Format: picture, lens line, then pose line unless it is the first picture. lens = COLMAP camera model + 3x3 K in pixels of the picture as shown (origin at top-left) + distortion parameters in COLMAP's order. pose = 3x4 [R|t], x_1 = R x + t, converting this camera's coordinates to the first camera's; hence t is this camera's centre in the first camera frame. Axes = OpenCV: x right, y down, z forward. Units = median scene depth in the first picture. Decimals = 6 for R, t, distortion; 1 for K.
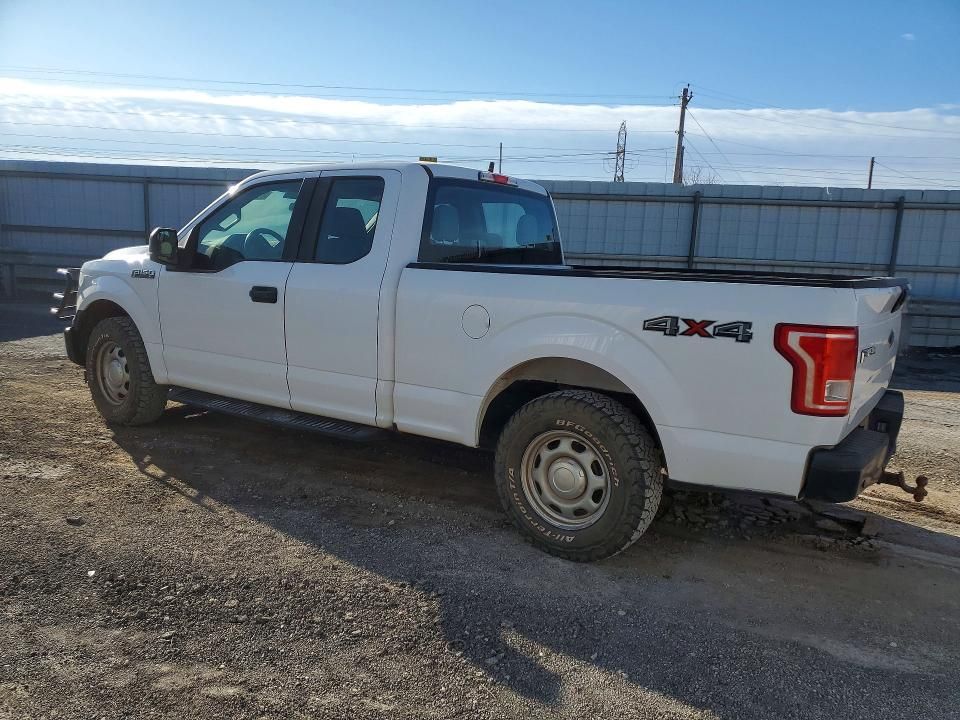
lens RADIAL K [[722.6, 0, 480.0], [0, 722.6, 360.0], [0, 0, 1]] dist [0.003066, 0.001132]
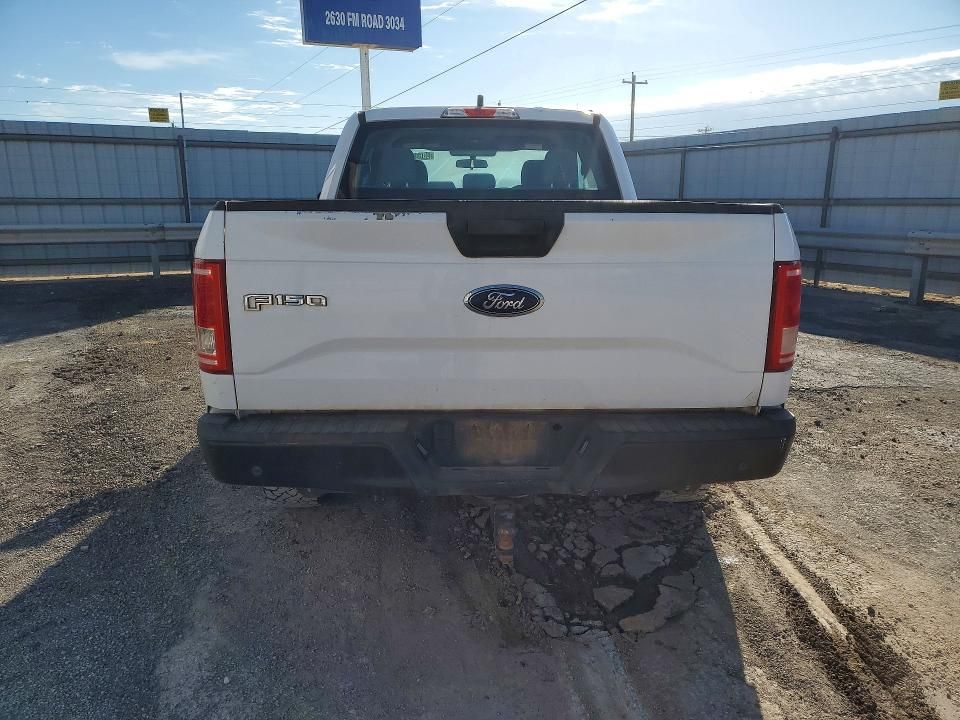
lens RADIAL K [[722.6, 0, 480.0], [0, 722.6, 360.0], [0, 0, 1]] dist [0.003066, 0.001132]
pose [[0.619187, 0.145781, -0.771593, 0.892149], [-0.093229, 0.989314, 0.112101, -0.049898], [0.779690, 0.002524, 0.626161, 0.487300]]
